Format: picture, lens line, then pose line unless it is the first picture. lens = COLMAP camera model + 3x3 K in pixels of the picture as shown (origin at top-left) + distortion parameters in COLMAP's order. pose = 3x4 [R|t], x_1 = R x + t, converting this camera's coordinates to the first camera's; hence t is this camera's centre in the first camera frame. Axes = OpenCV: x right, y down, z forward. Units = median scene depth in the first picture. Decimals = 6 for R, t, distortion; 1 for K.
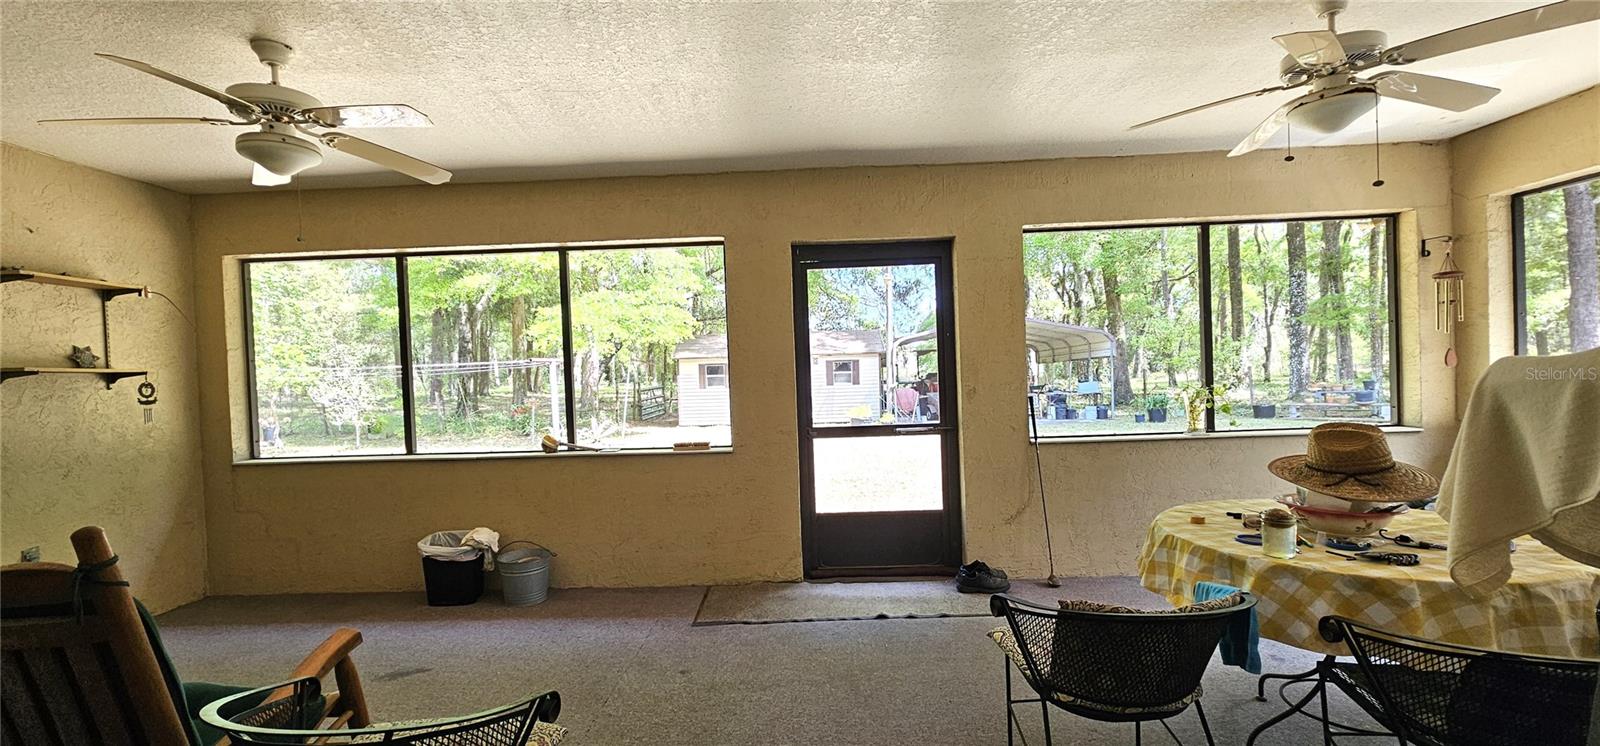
lens RADIAL K [[645.4, 0, 790.6], [0, 645.4, 377.3], [0, 0, 1]] dist [-0.003307, -0.000044]
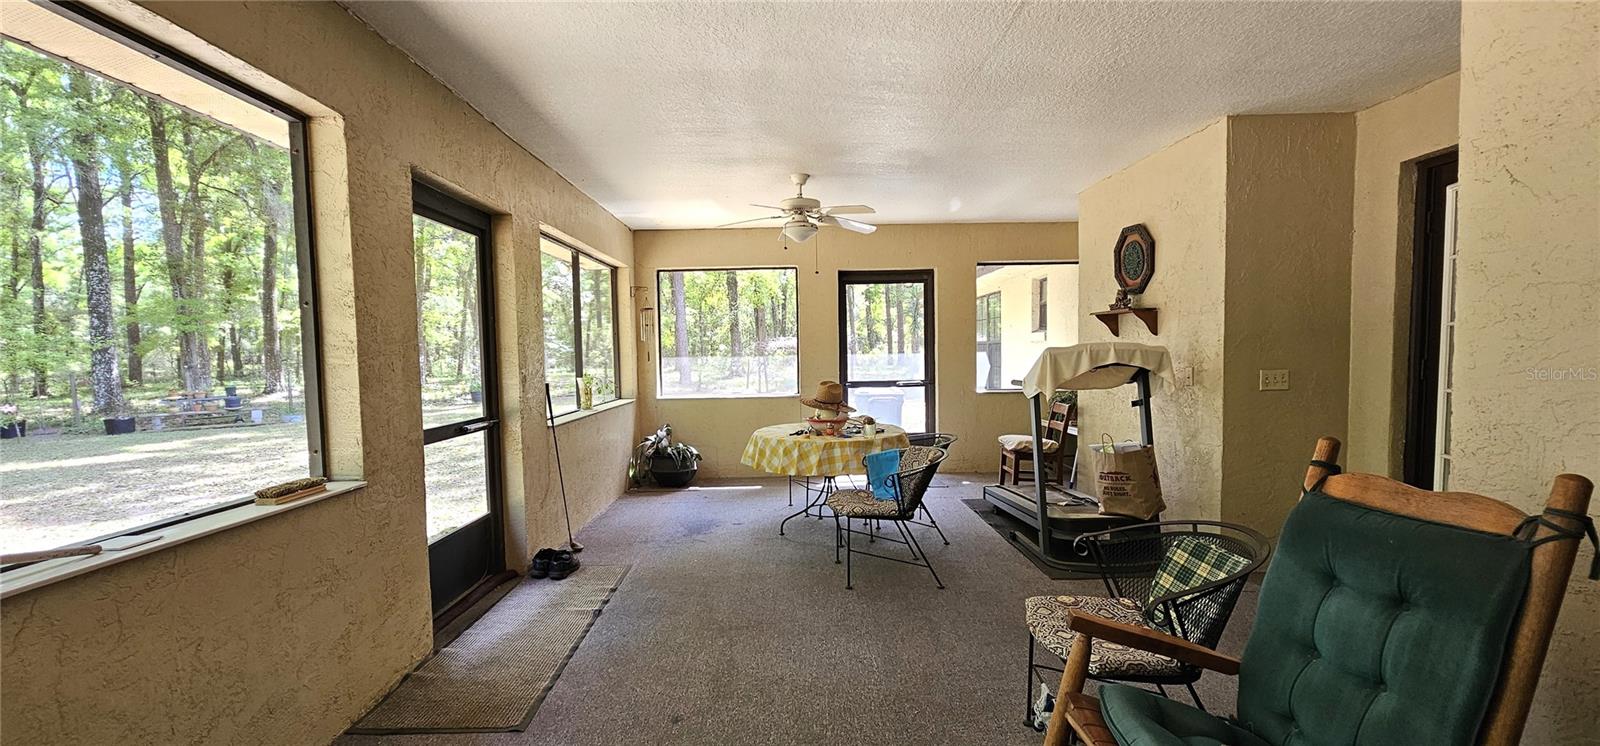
lens RADIAL K [[645.4, 0, 791.6], [0, 645.4, 387.0], [0, 0, 1]] dist [-0.003307, -0.000044]
pose [[-0.043510, -0.012059, 0.998980, -0.714103], [0.017604, 0.999763, 0.012835, 0.027055], [-0.998898, 0.018144, -0.043288, 0.653257]]
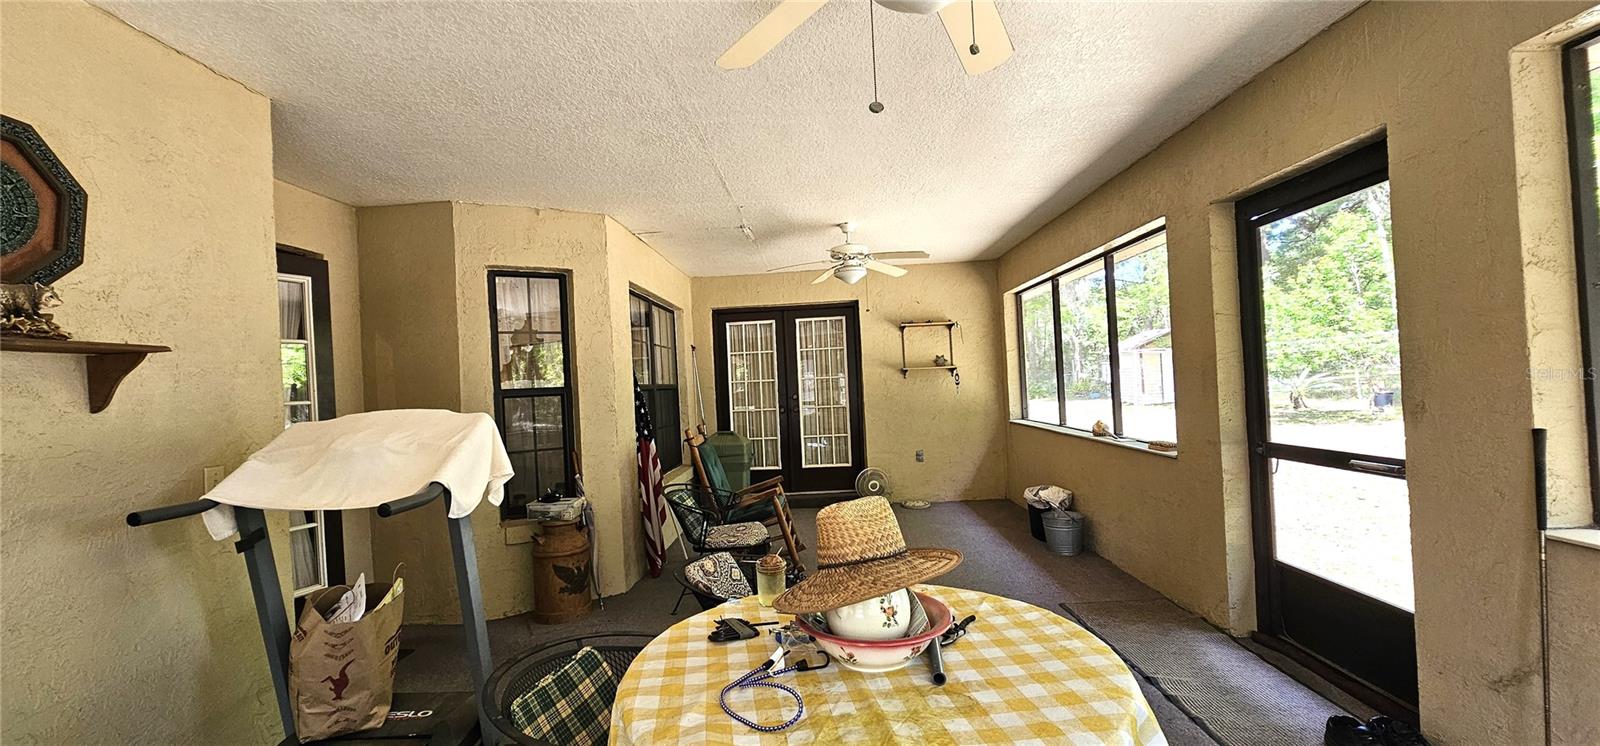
lens RADIAL K [[645.4, 0, 797.5], [0, 645.4, 379.3], [0, 0, 1]] dist [-0.003307, -0.000044]
pose [[0.000927, 0.024445, -0.999701, 0.809569], [0.046711, 0.998609, 0.024462, -0.039096], [0.998908, -0.046720, -0.000216, 0.497124]]
